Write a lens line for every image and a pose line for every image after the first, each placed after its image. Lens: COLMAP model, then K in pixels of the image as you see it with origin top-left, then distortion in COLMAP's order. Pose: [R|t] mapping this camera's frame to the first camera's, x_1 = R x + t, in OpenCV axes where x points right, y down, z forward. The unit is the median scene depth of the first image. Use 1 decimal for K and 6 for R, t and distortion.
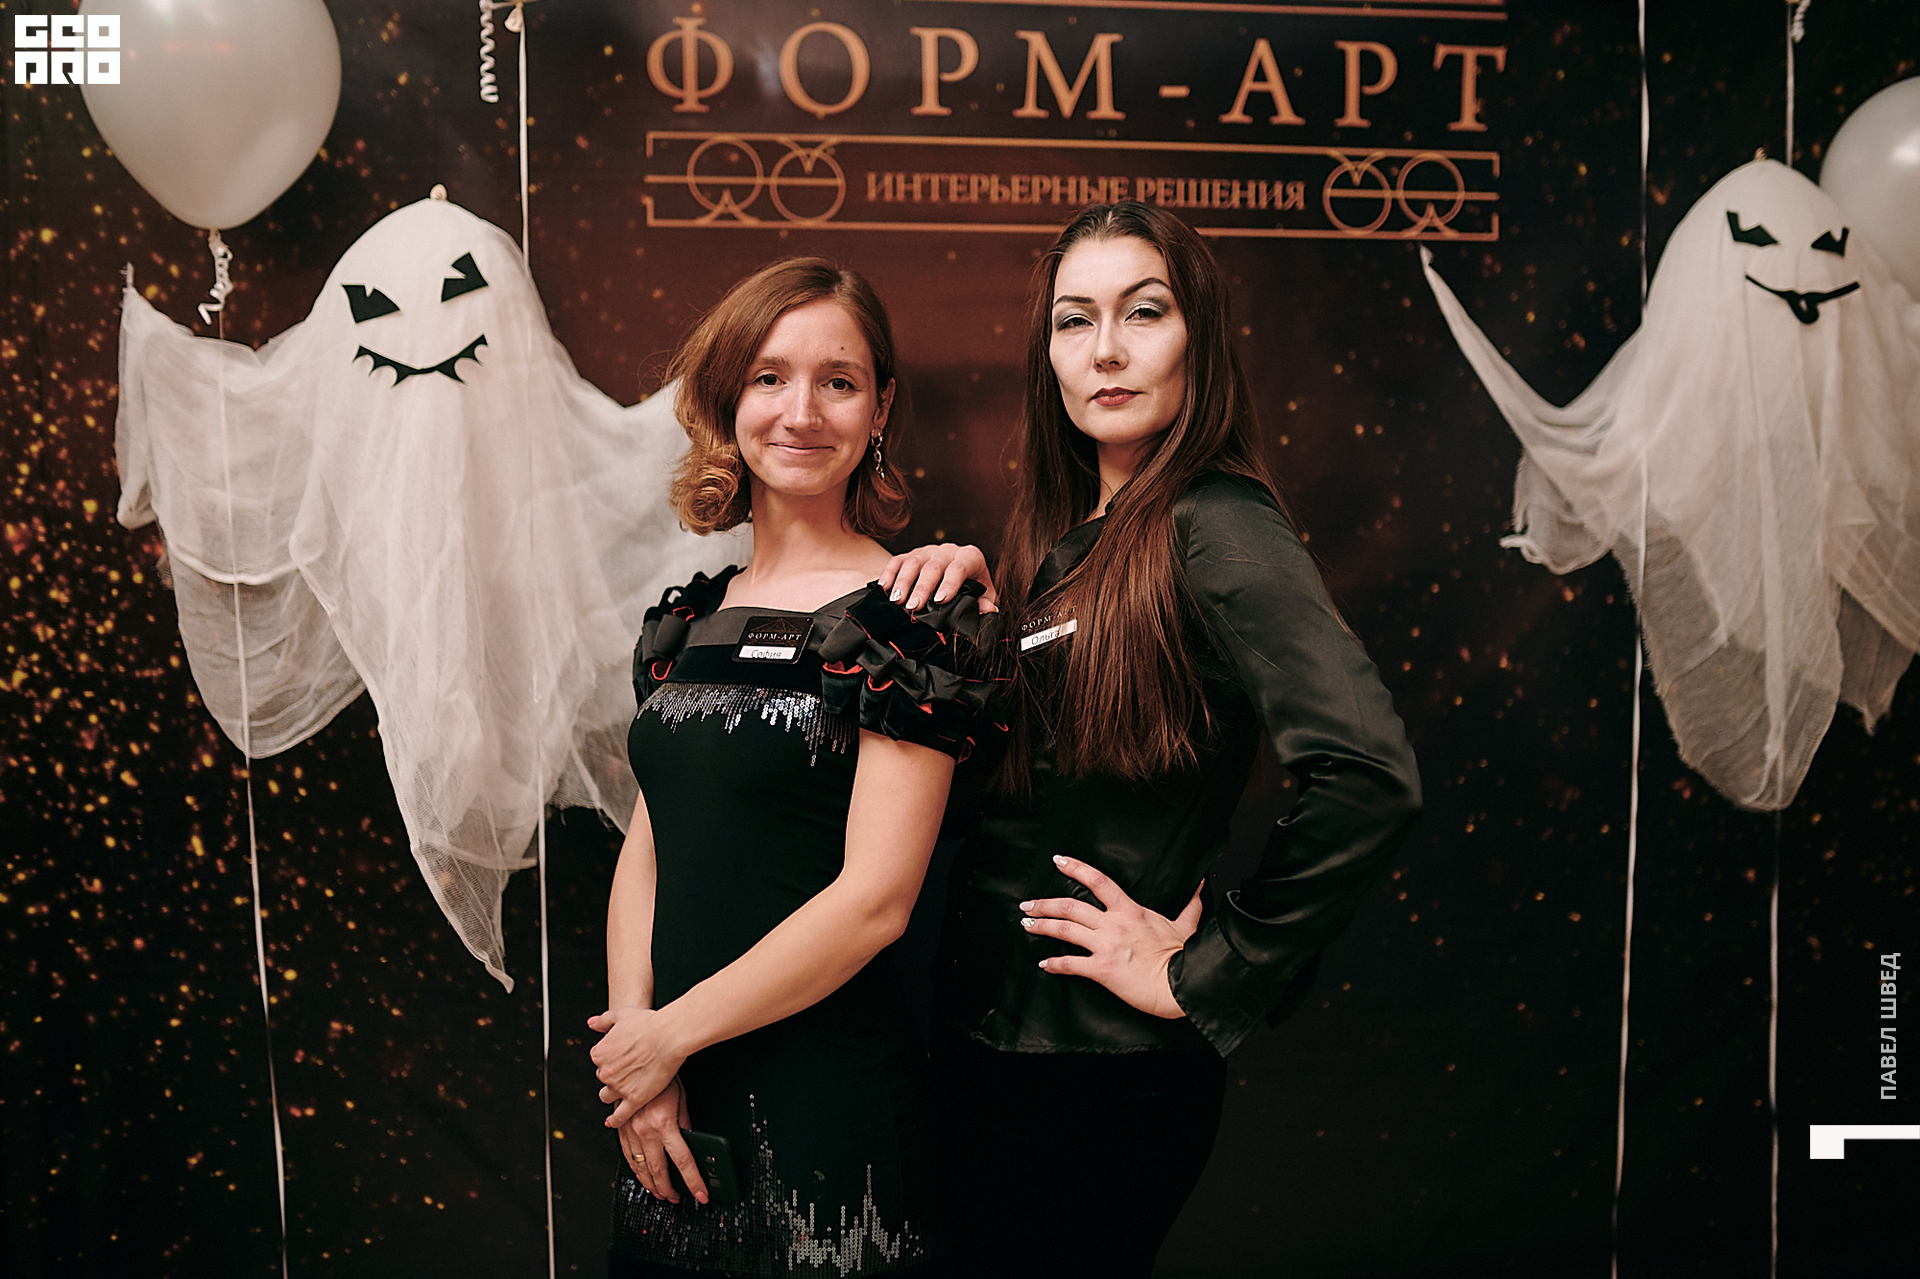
lens RADIAL K [[1883.9, 0, 952.9], [0, 1883.9, 645.2], [0, 0, 1]] dist [-0.066364, 0.036289]
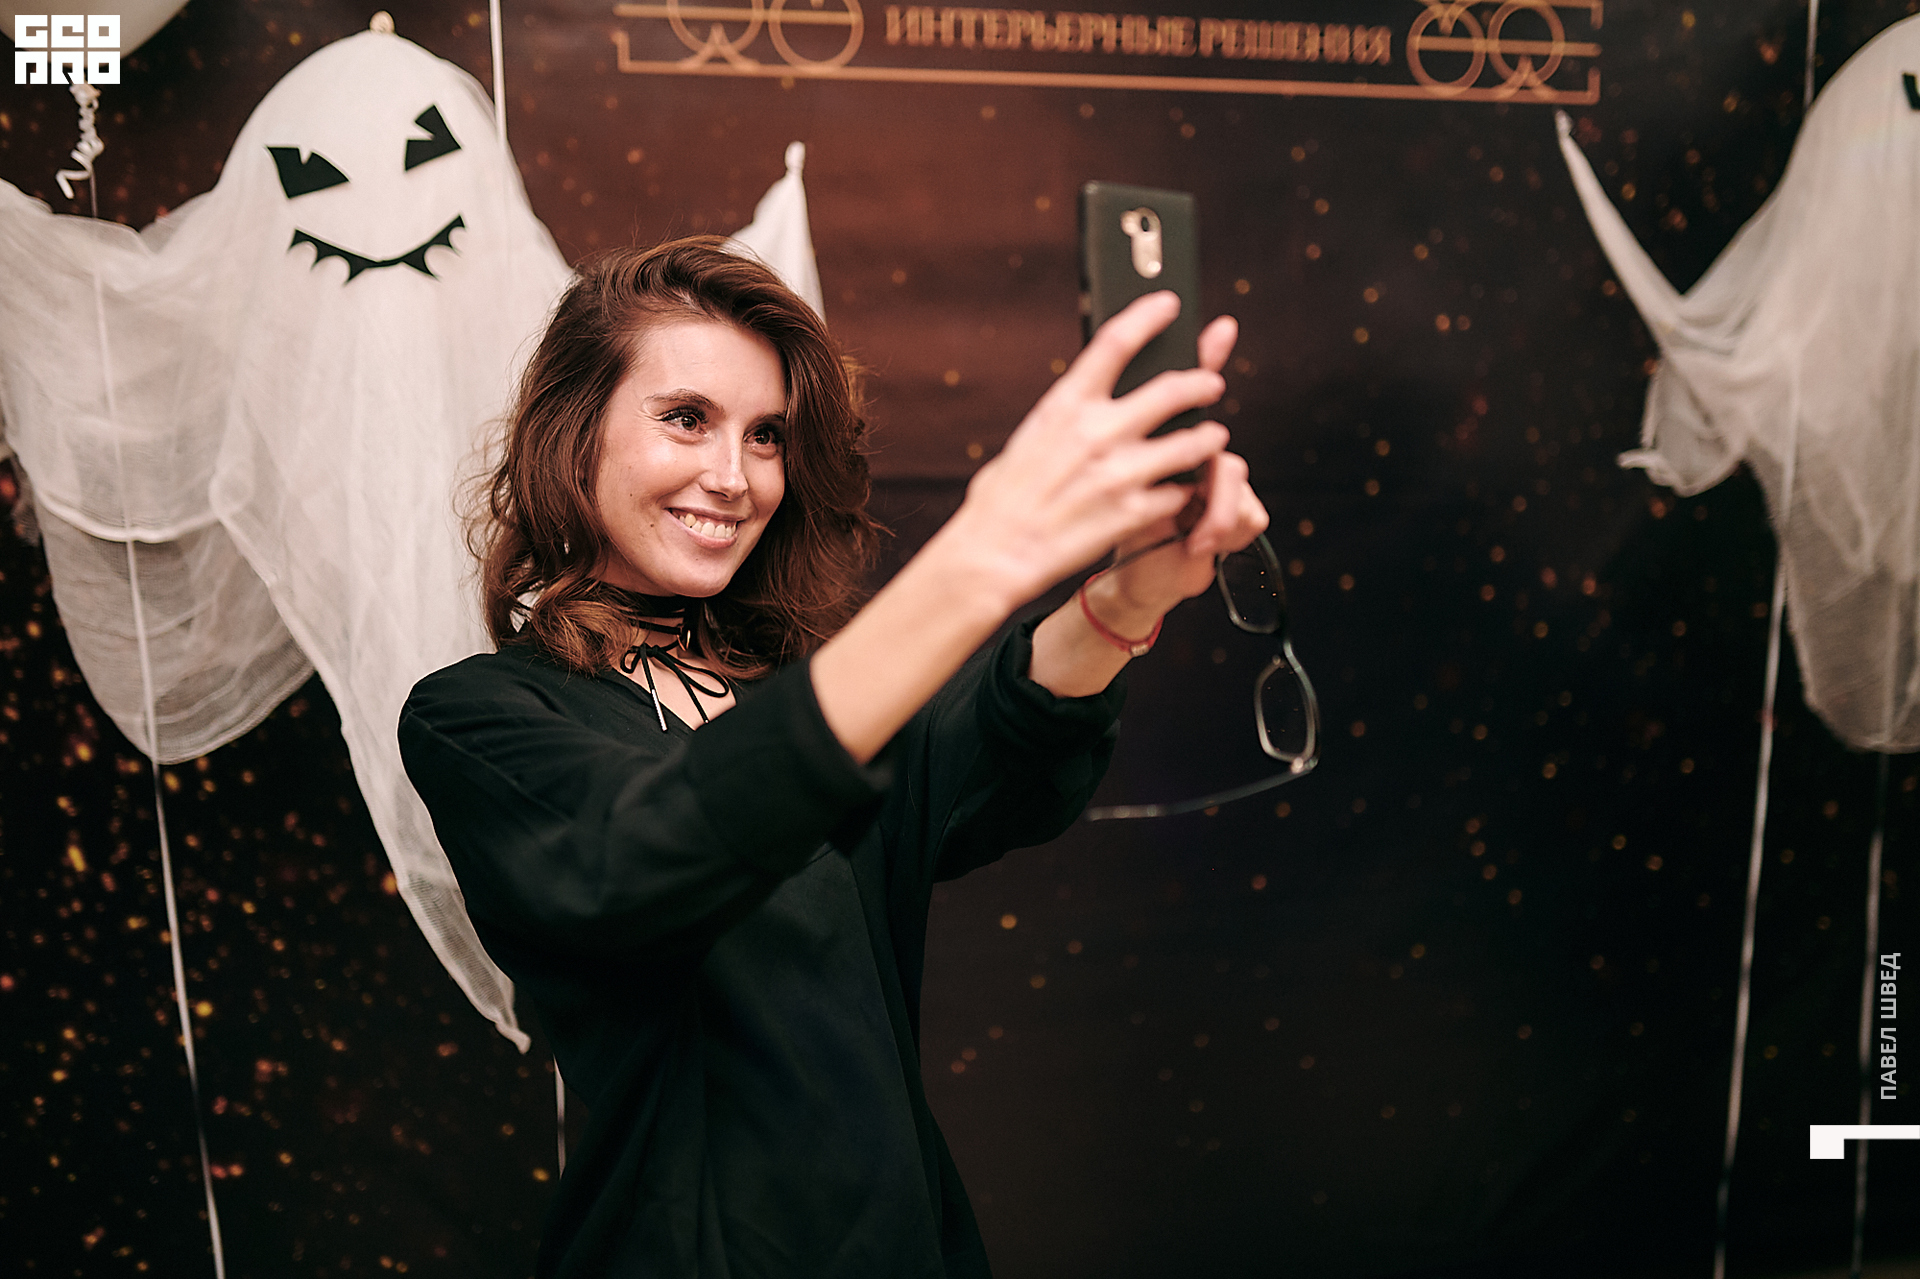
lens RADIAL K [[1860.4, 0, 953.5], [0, 1860.4, 670.9], [0, 0, 1]] dist [-0.046948, 0.016412]
pose [[0.991952, -0.023993, 0.124323, -0.127715], [0.011768, 0.995102, 0.098146, -0.044645], [-0.126069, -0.095893, 0.987376, 0.180742]]
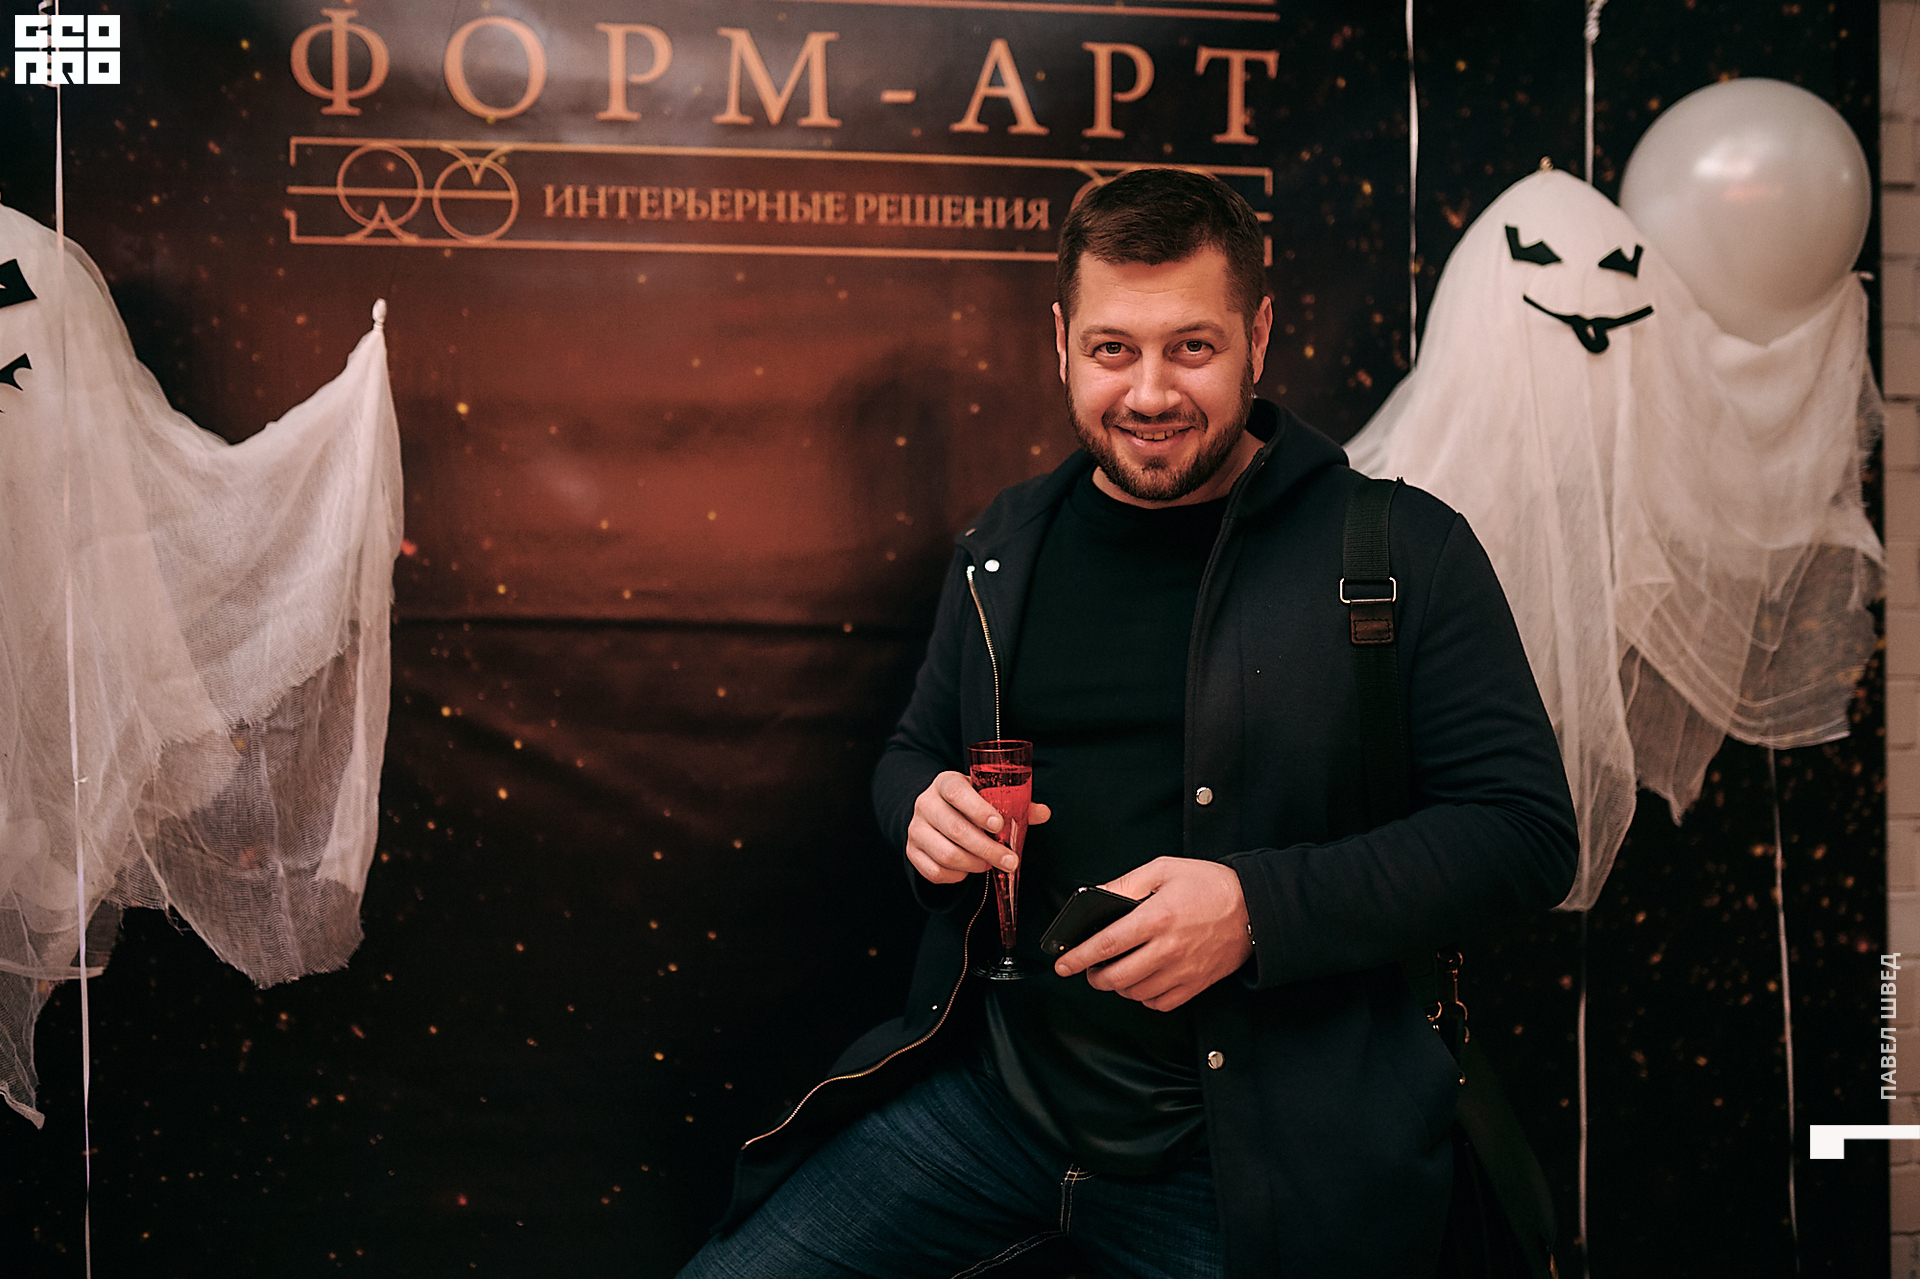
lens RADIAL K [[1883.9, 0, 952.9], [0, 1883.9, 645.2], [0, 0, 1]] dist [-0.066364, 0.036289]
pose [[0.999834, 0.003349, 0.017933, 0.135507], [-0.002688, 0.999322, -0.036732, -0.003226], [-0.018044, 0.036678, 0.999164, 0.126760]]
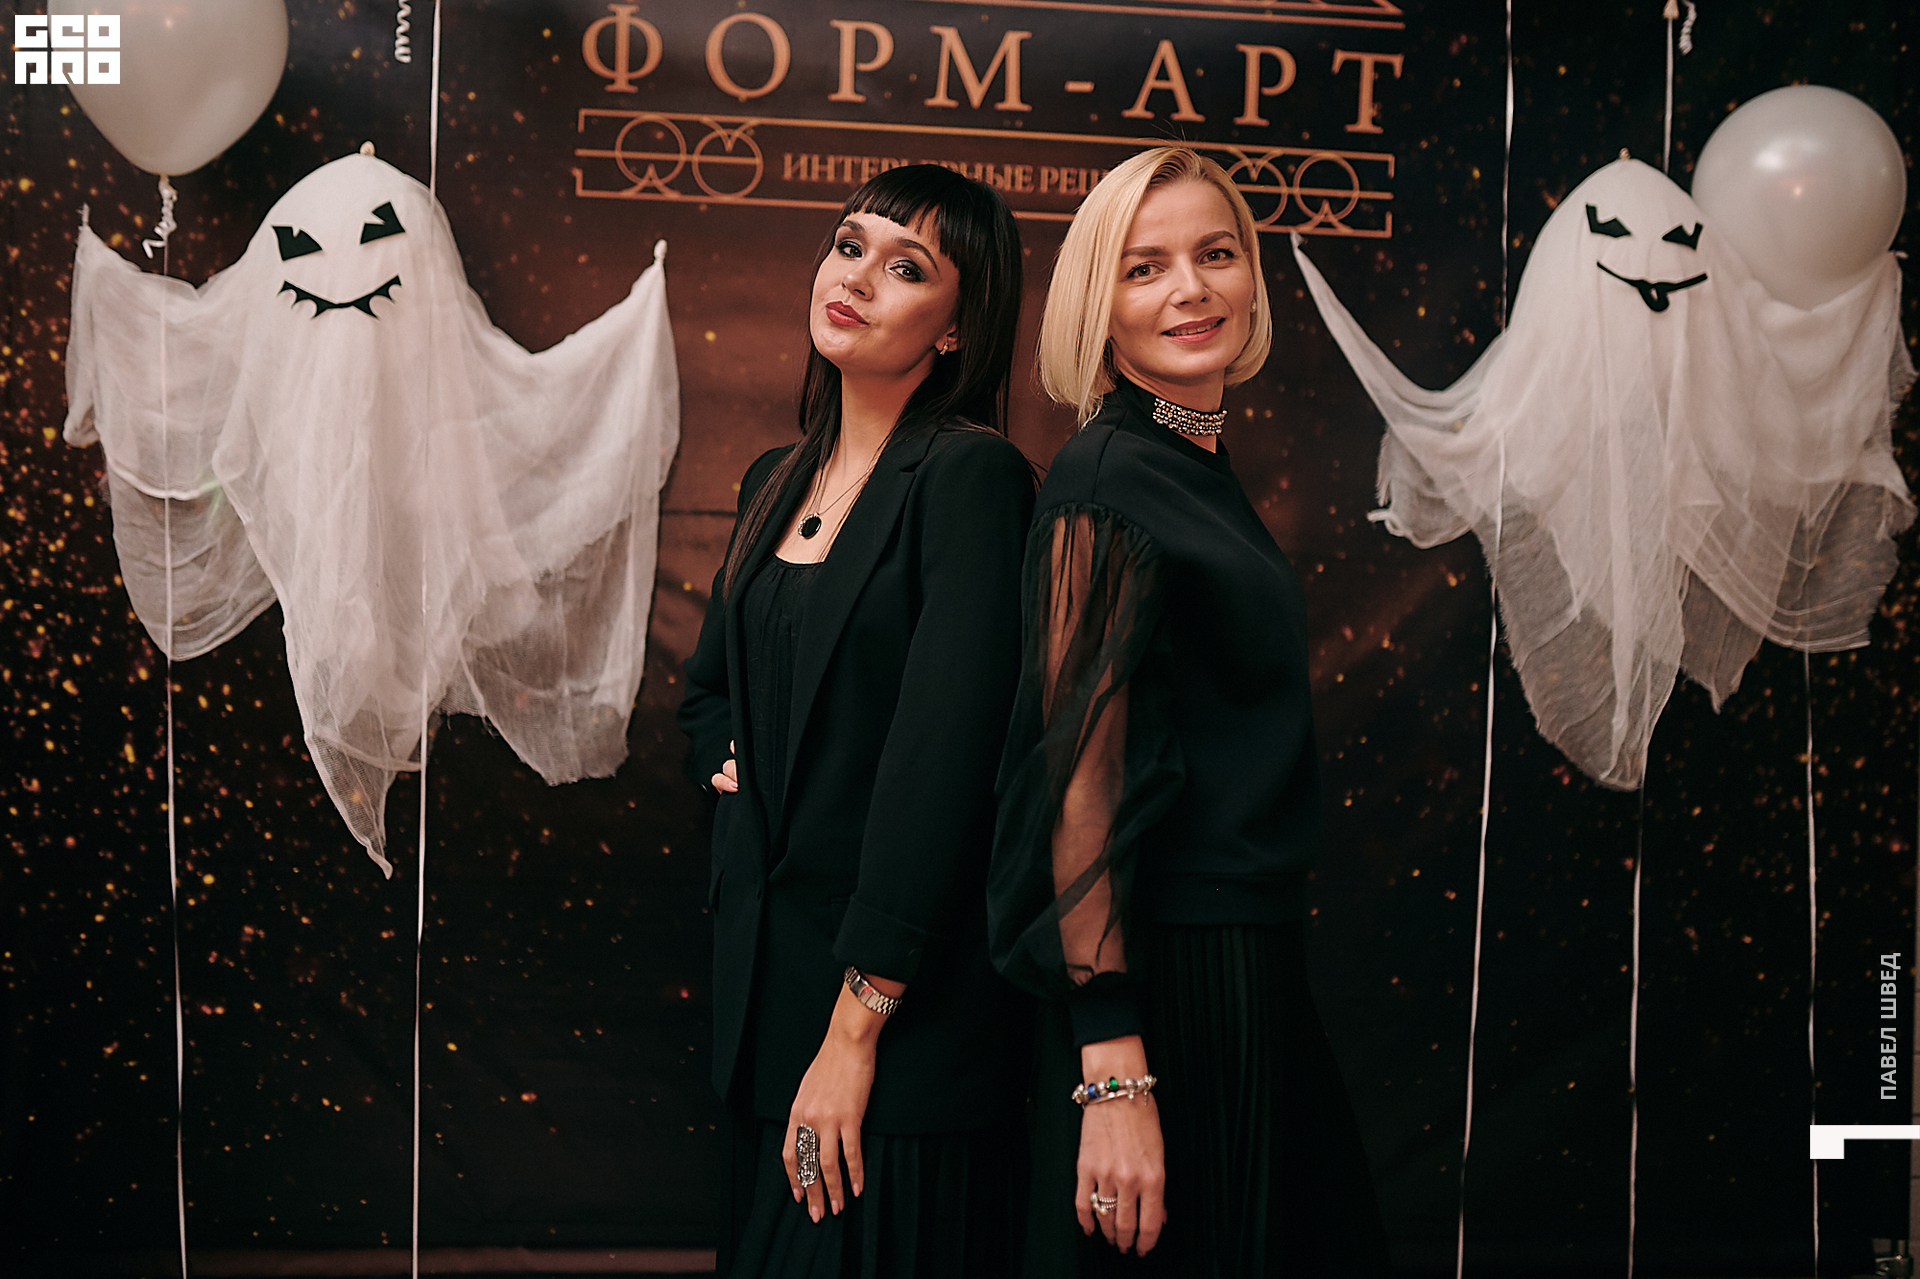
lens RADIAL K [[1968.1, 0, 945.5], [0, 1968.1, 648.6], [0, 0, 1]] dist [-0.071827, 0.045031]
pose [[0.998220, 0.039376, -0.044789, 0.109934], [-0.041192, 0.998335, -0.040375, 0.072542], [0.043125, 0.042148, 0.998180, -0.098837]]
